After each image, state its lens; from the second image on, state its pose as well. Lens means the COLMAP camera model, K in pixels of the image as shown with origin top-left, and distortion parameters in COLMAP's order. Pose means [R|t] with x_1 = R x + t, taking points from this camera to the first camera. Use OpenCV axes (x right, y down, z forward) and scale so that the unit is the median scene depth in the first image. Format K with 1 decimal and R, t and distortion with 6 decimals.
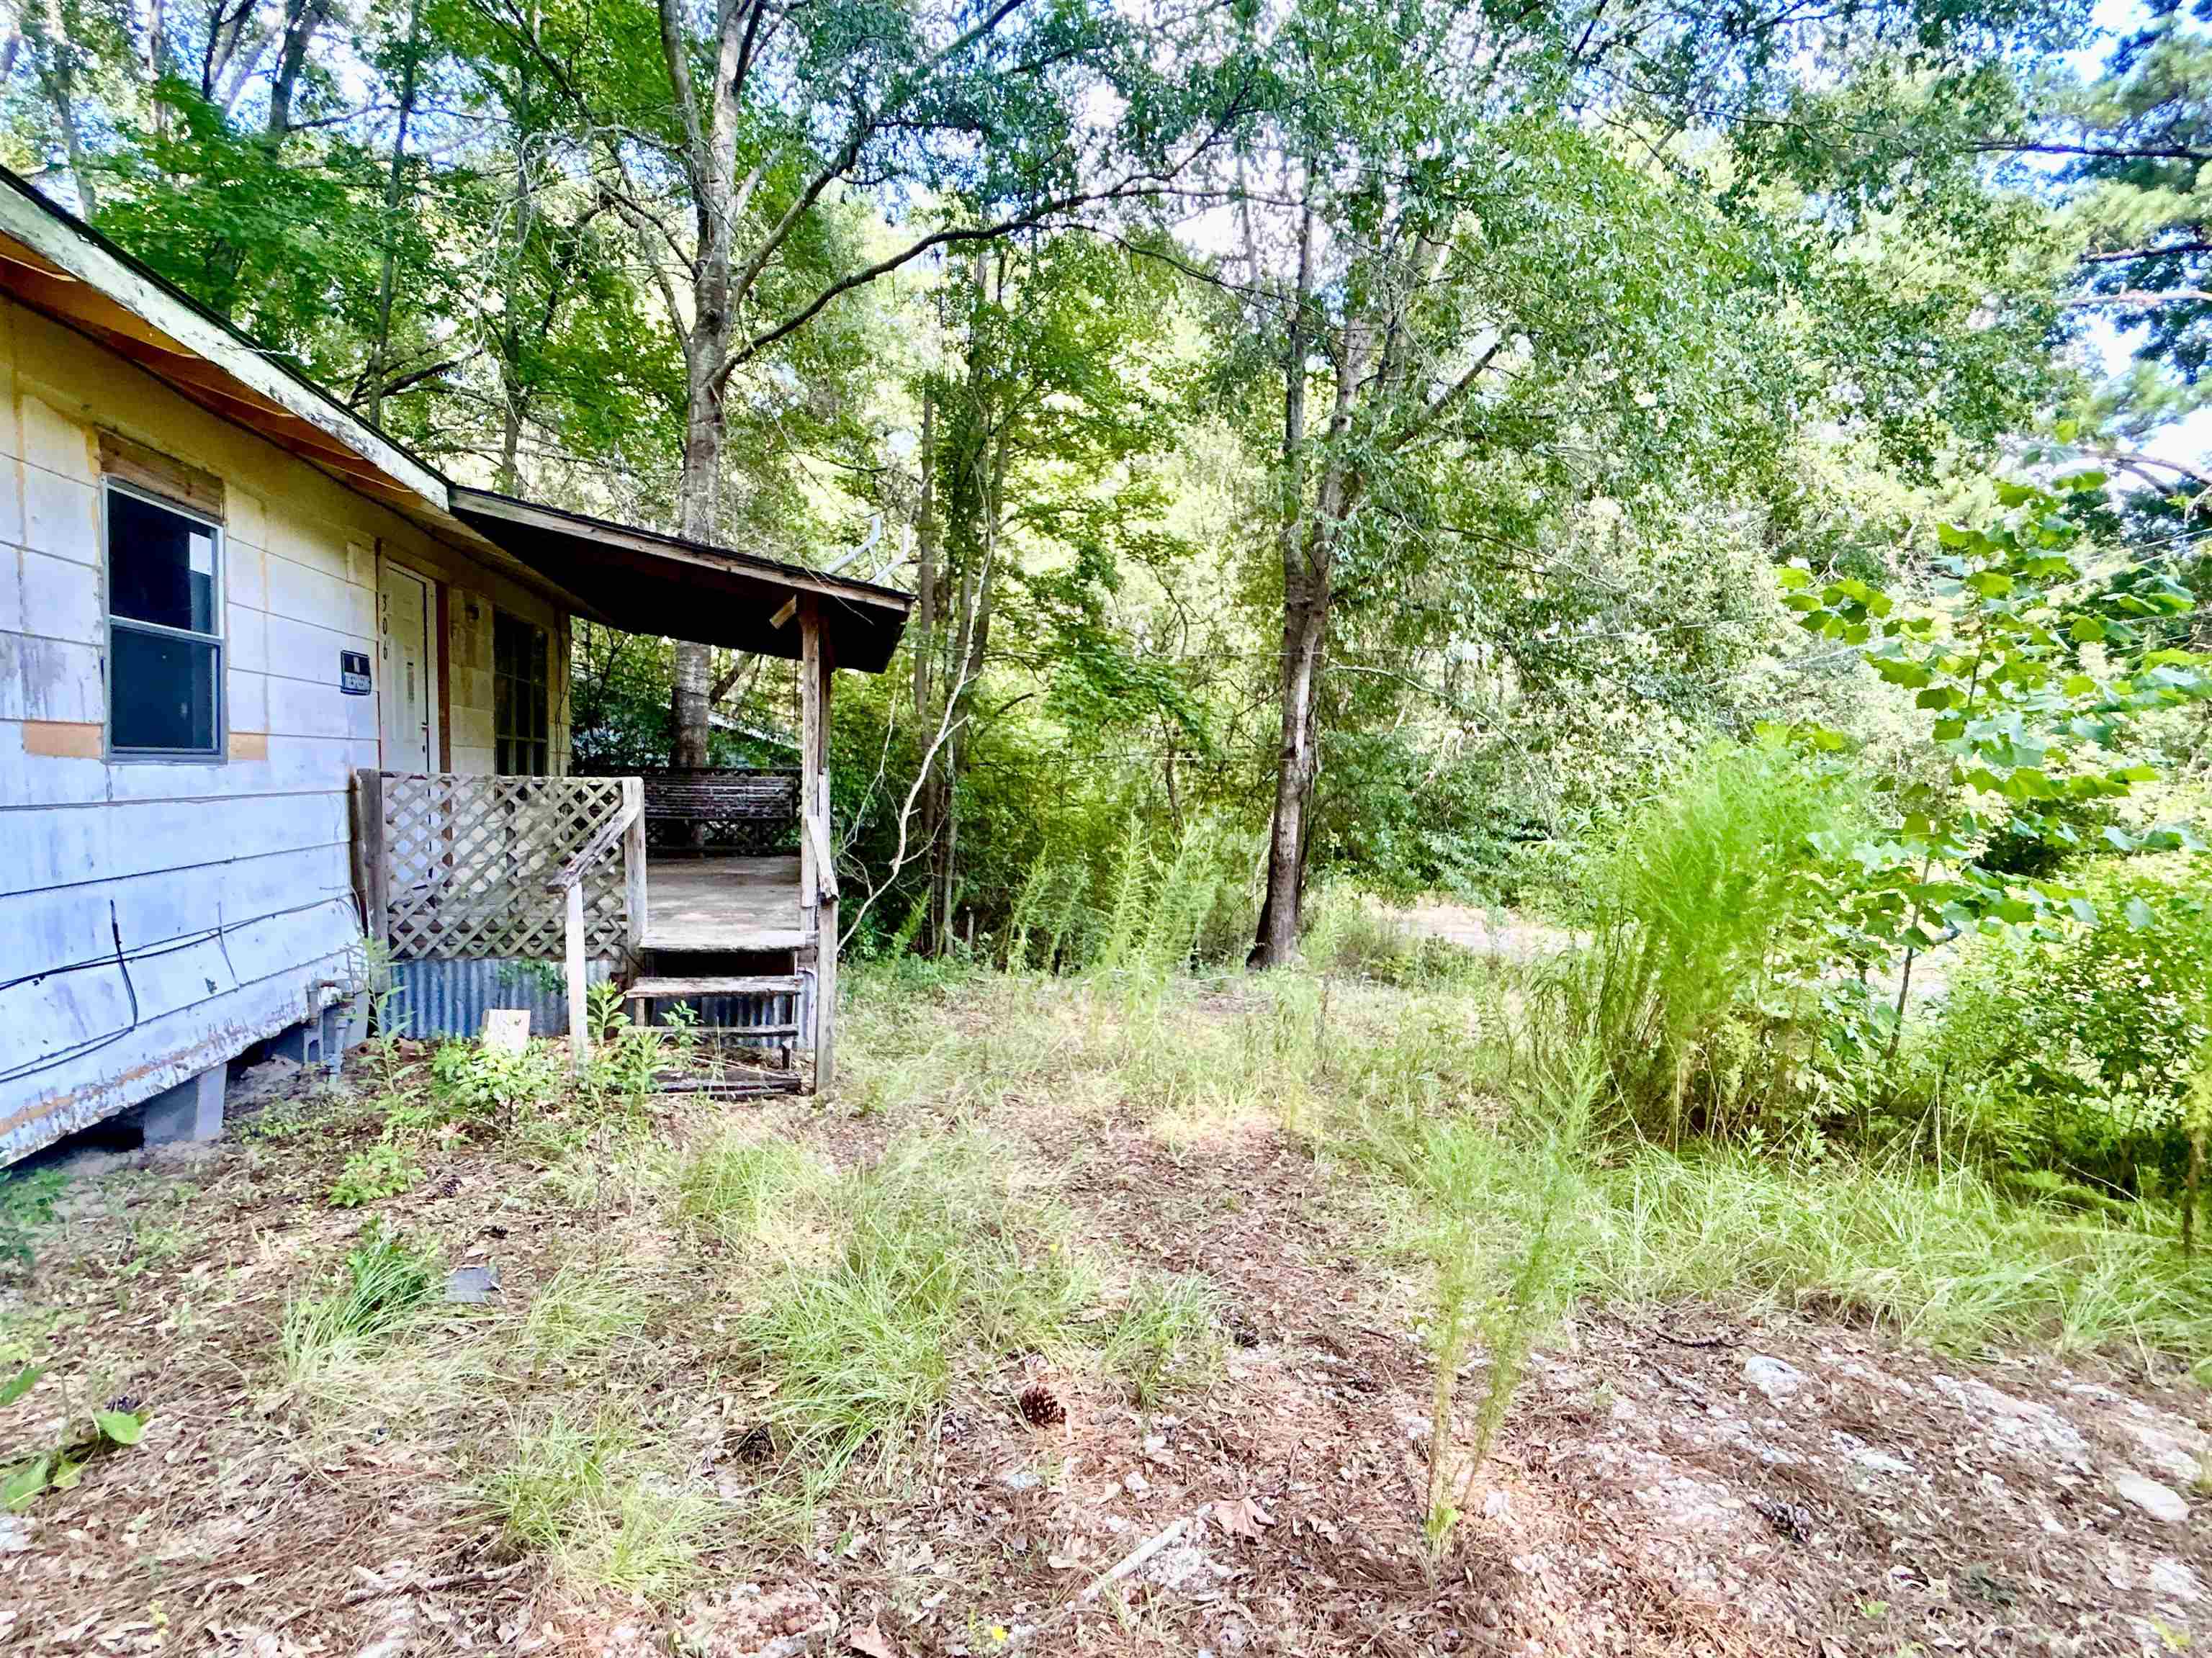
lens RADIAL K [[1058.9, 0, 1101.8], [0, 1058.9, 827.0], [0, 0, 1]] dist [0.000742, 0.000496]
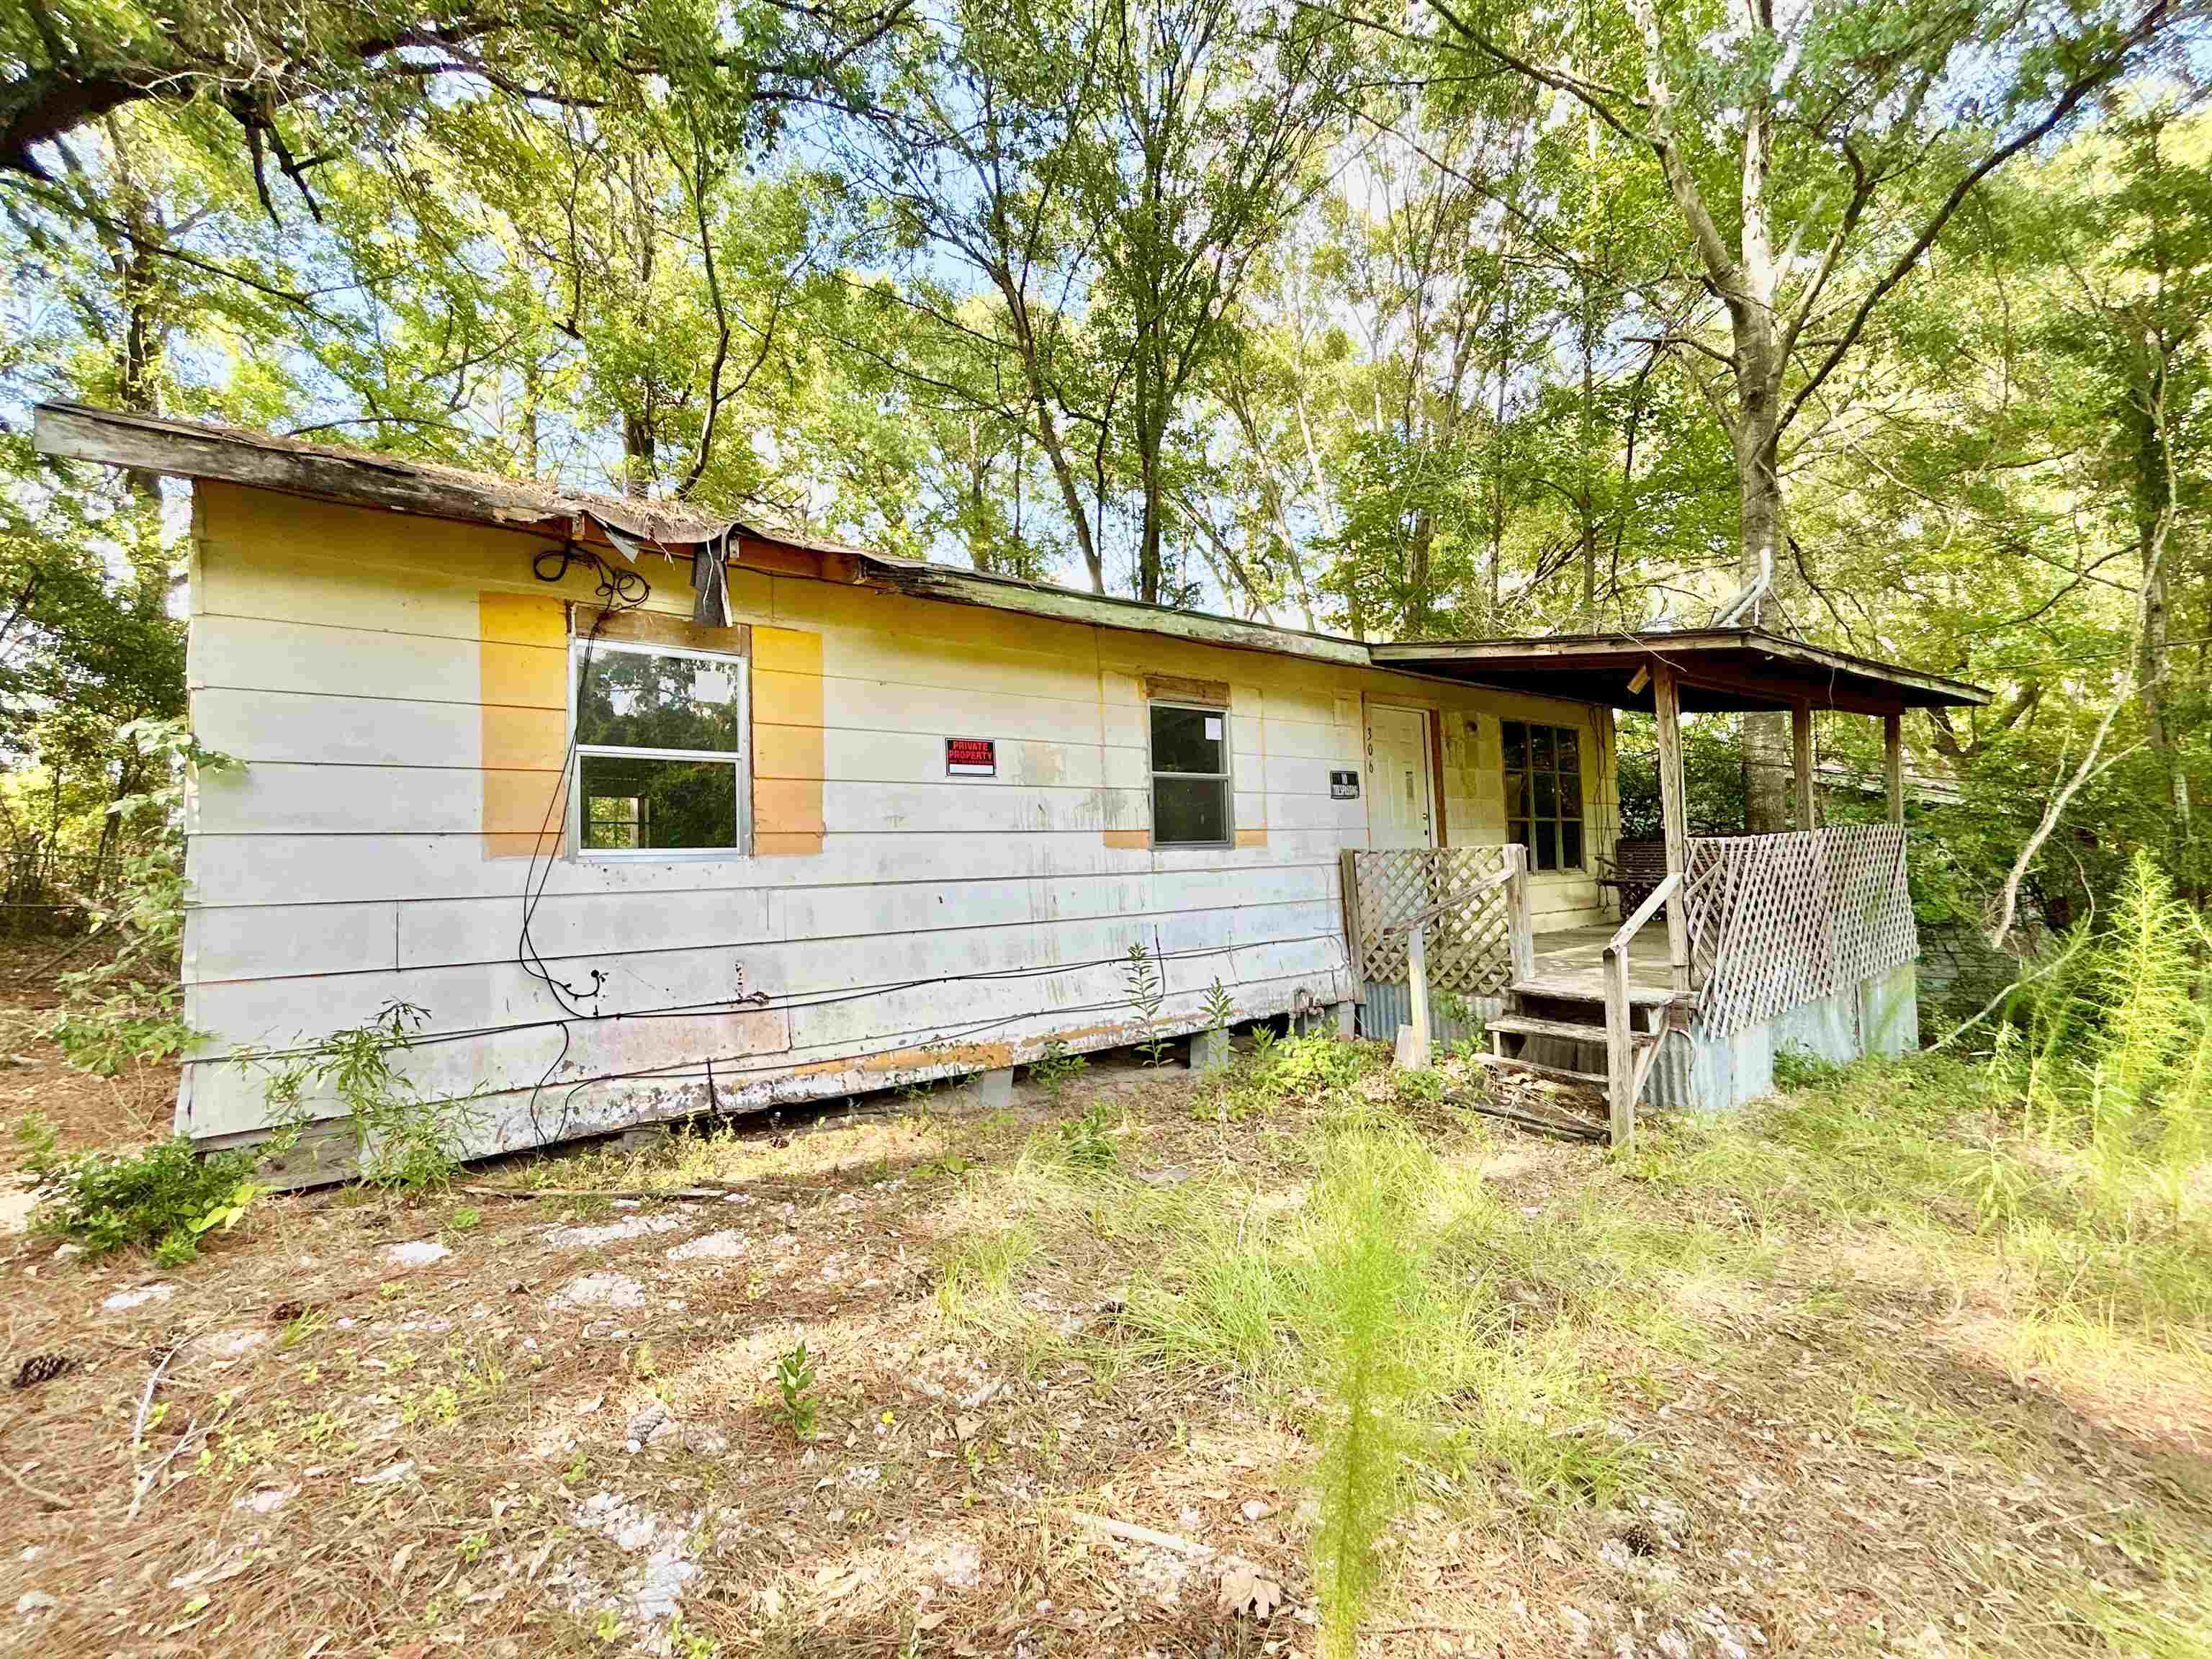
lens RADIAL K [[895.8, 0, 1104.5], [0, 895.8, 824.4], [0, 0, 1]] dist [-0.000338, -0.000003]
pose [[0.390759, -0.077269, -0.917244, 0.340882], [-0.001840, 0.996403, -0.084721, 0.019508], [0.920491, 0.034793, 0.389211, 0.218033]]
